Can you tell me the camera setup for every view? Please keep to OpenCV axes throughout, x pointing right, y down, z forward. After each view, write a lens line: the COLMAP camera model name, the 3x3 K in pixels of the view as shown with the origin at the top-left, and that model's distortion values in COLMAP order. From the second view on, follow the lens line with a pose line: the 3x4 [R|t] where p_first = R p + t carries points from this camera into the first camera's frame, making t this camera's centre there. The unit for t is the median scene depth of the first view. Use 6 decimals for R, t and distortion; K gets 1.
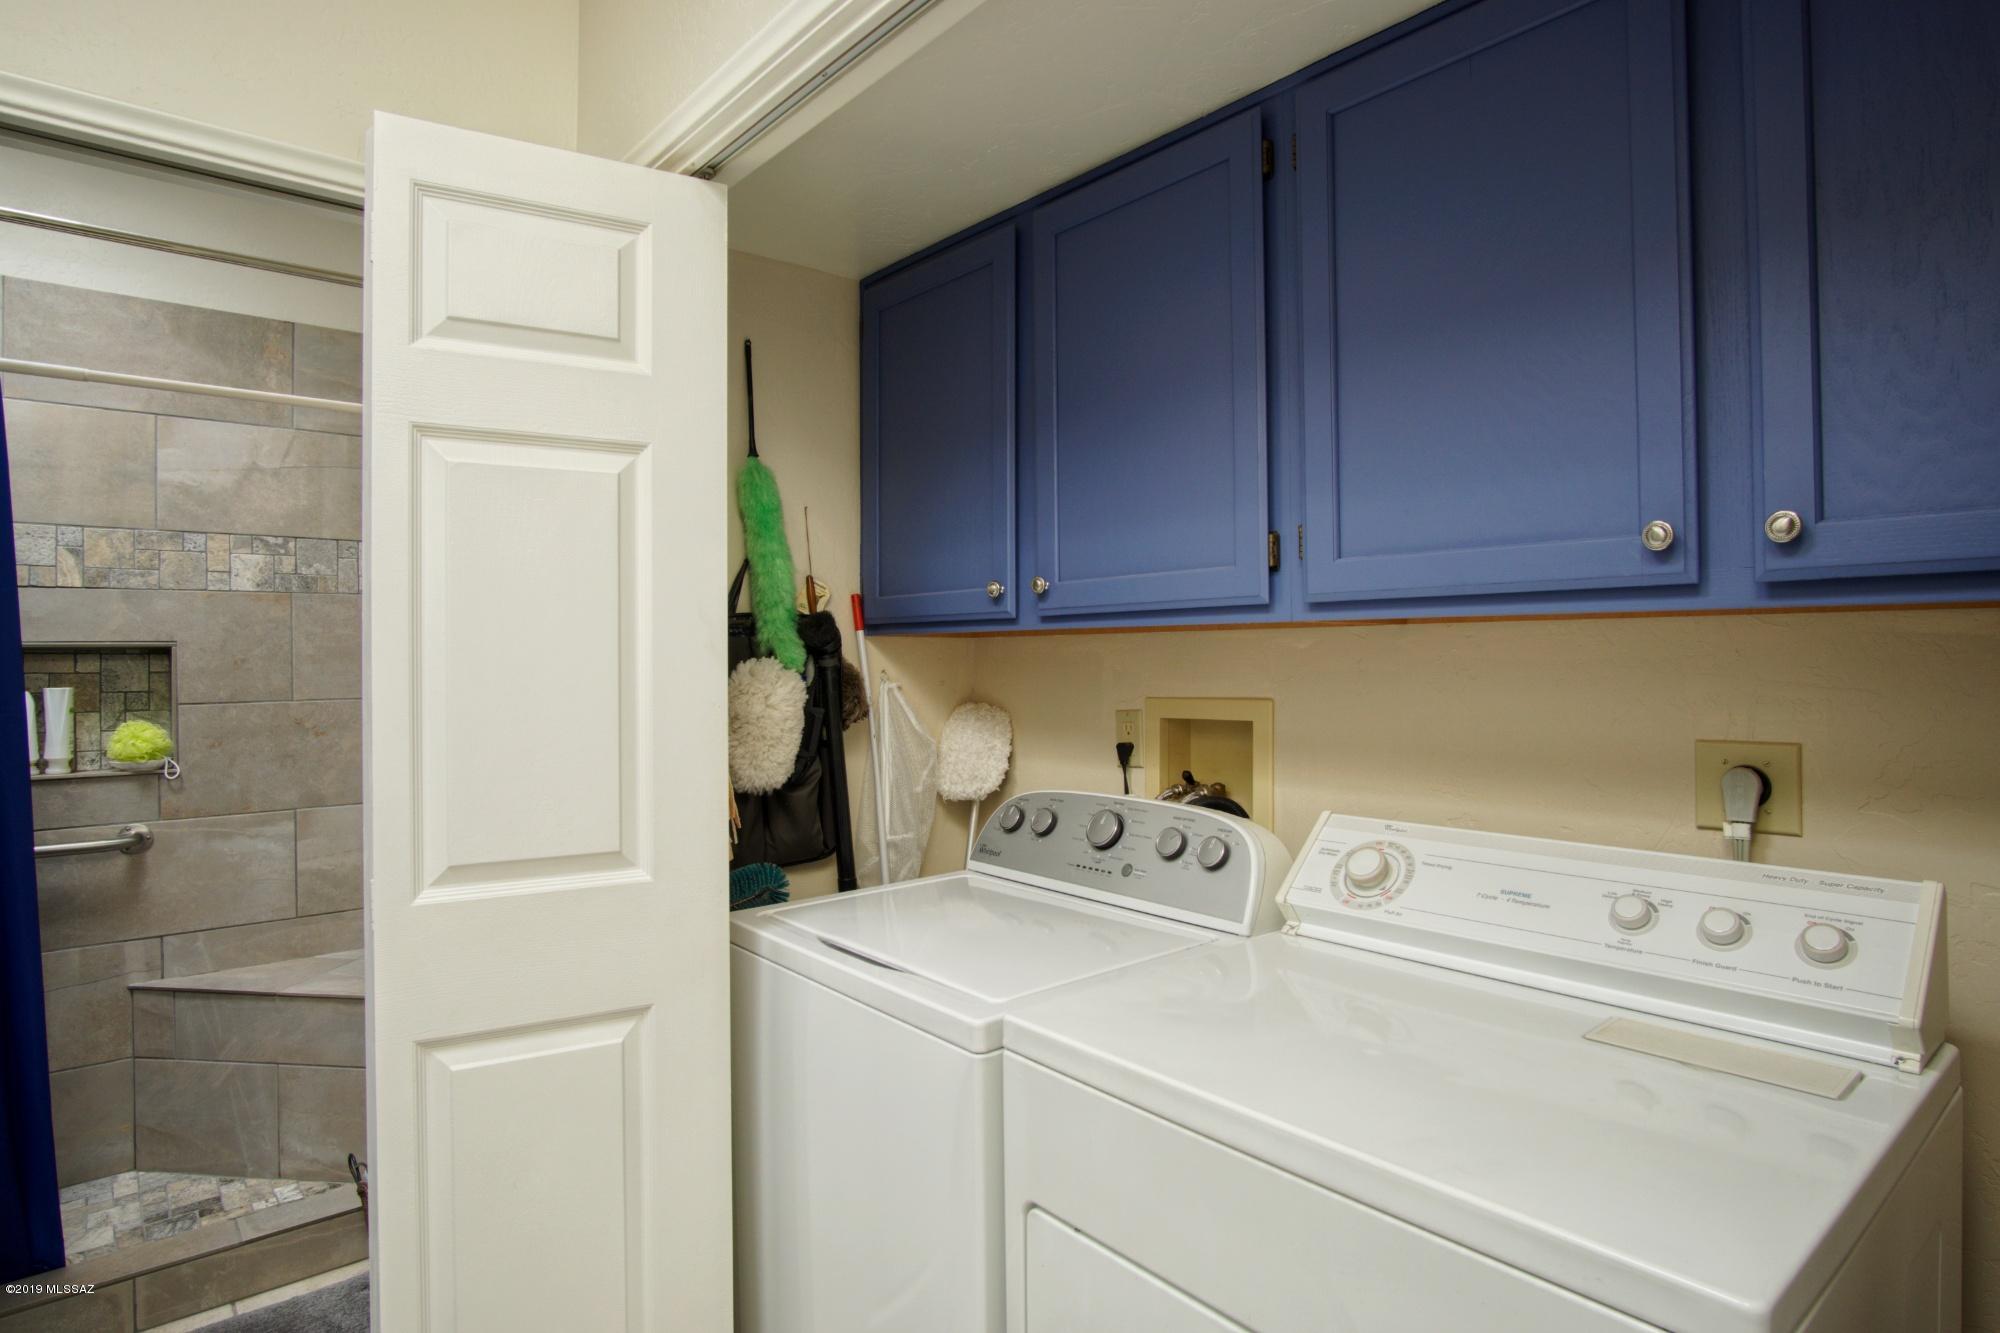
lens RADIAL K [[1047.6, 0, 1000.0], [0, 1047.6, 652.5], [0, 0, 1]] dist [-0.028283, 0.001412]
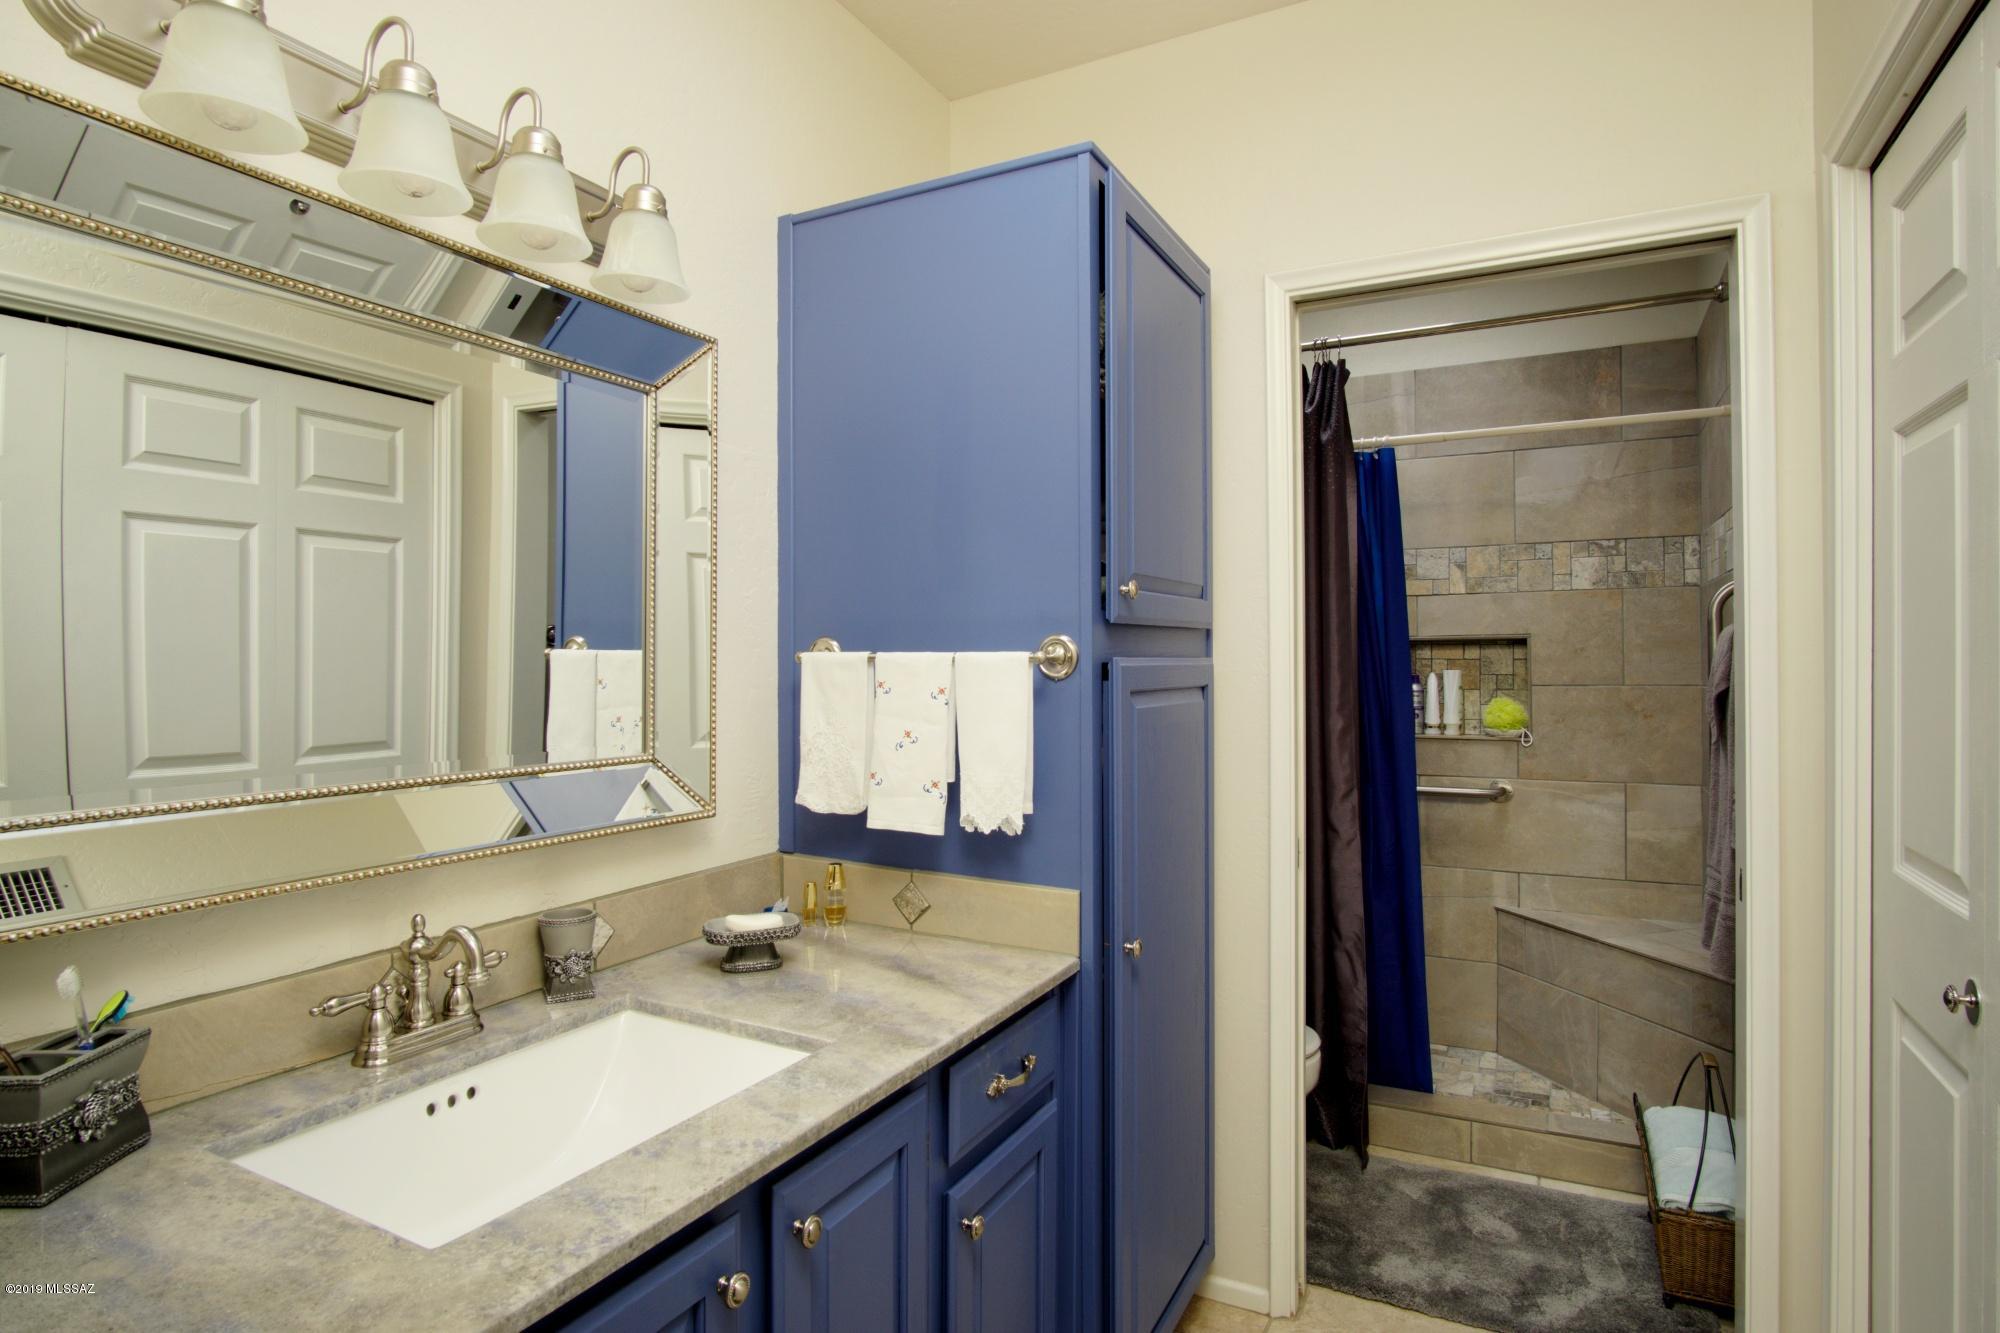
lens RADIAL K [[1047.6, 0, 1000.0], [0, 1047.6, 652.5], [0, 0, 1]] dist [-0.028283, 0.001412]
pose [[0.354832, 0.002637, -0.934926, 0.132252], [0.007964, 0.999951, 0.005843, -0.000882], [0.934896, -0.009519, 0.354793, -0.026204]]
